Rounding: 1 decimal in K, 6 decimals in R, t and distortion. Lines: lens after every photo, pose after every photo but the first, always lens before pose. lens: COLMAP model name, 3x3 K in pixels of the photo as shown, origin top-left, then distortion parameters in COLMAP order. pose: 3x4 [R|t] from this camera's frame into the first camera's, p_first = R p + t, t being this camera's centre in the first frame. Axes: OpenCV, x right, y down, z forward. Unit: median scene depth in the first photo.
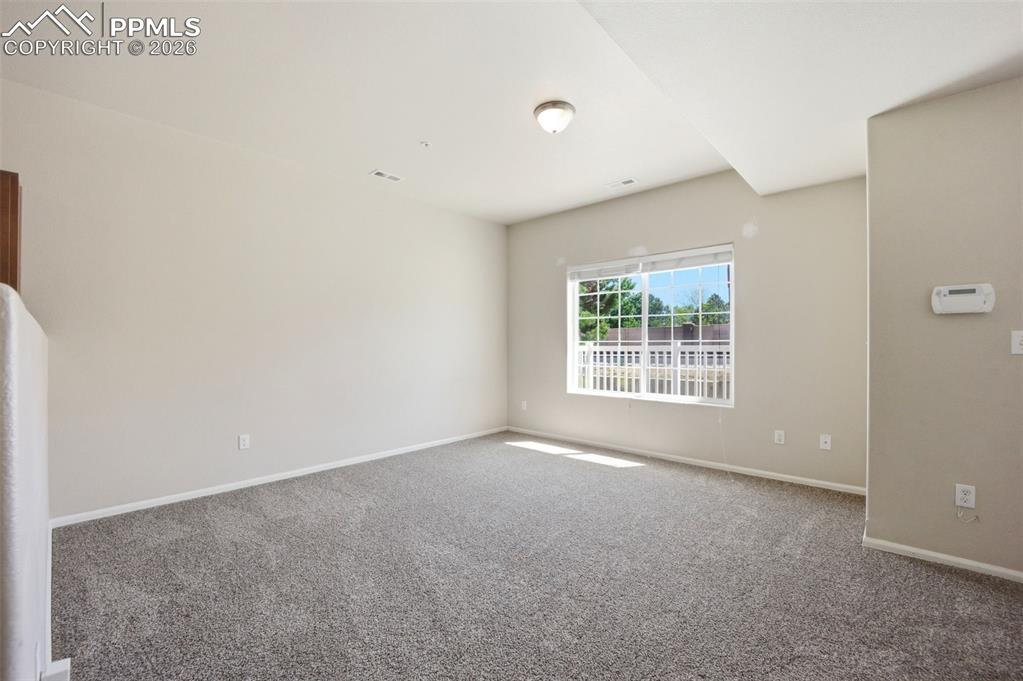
lens RADIAL K [[419.5, 0, 516.6], [0, 419.5, 338.3], [0, 0, 1]] dist [-0.023897, 0.000685]
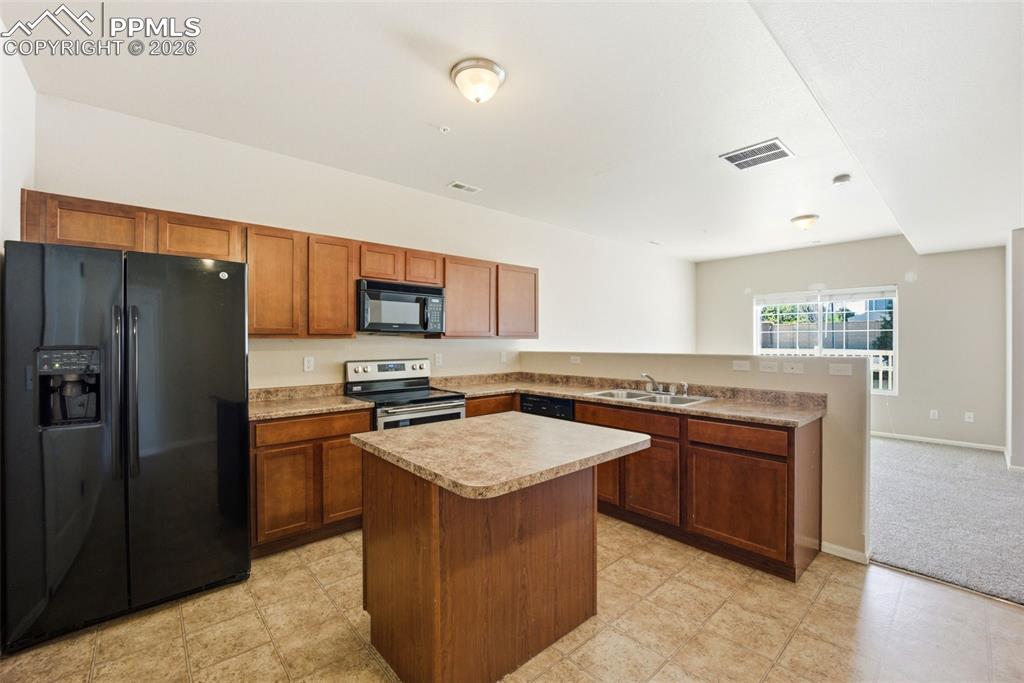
lens RADIAL K [[419.9, 0, 515.6], [0, 419.9, 336.3], [0, 0, 1]] dist [-0.023897, 0.000685]
pose [[0.995938, -0.006441, -0.089814, -0.675286], [0.006793, 0.999970, 0.003614, -0.056725], [0.089789, -0.004210, 0.995952, -0.559039]]
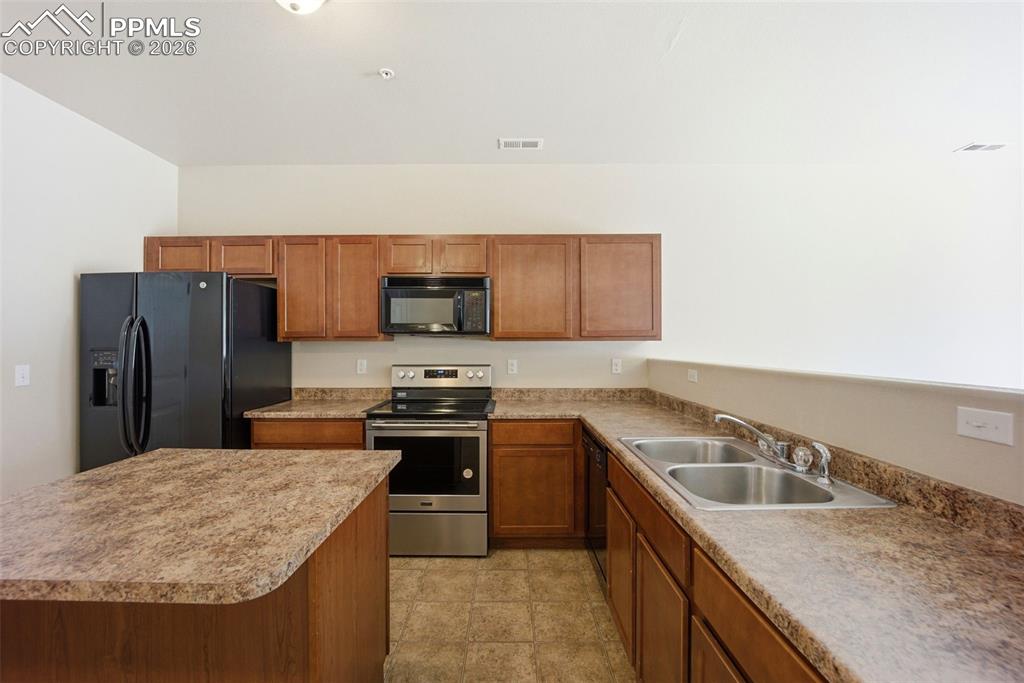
lens RADIAL K [[419.9, 0, 513.0], [0, 419.9, 340.8], [0, 0, 1]] dist [-0.023897, 0.000685]
pose [[0.680515, -0.008573, -0.732684, -0.358133], [0.014278, 0.999897, 0.001562, -0.049948], [0.732595, -0.011524, 0.680568, -0.136272]]
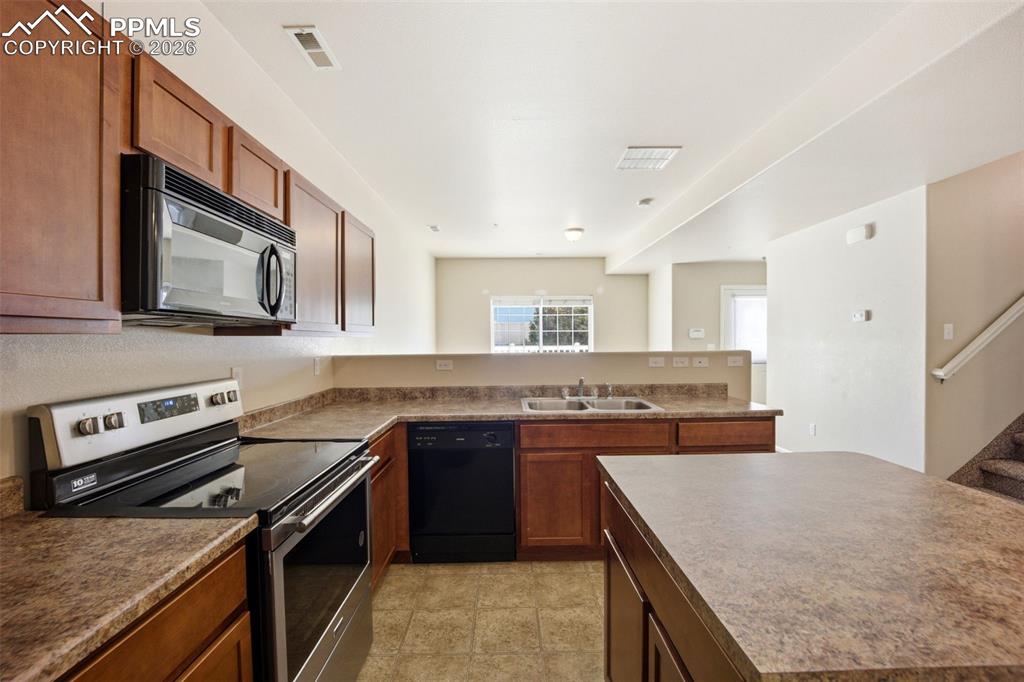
lens RADIAL K [[421.9, 0, 513.8], [0, 421.9, 341.3], [0, 0, 1]] dist [-0.012222, -0.000940]
pose [[0.725704, -0.013450, 0.687875, -1.044150], [0.000332, 0.999816, 0.019198, -0.051317], [-0.688007, -0.013704, 0.725575, -0.160853]]
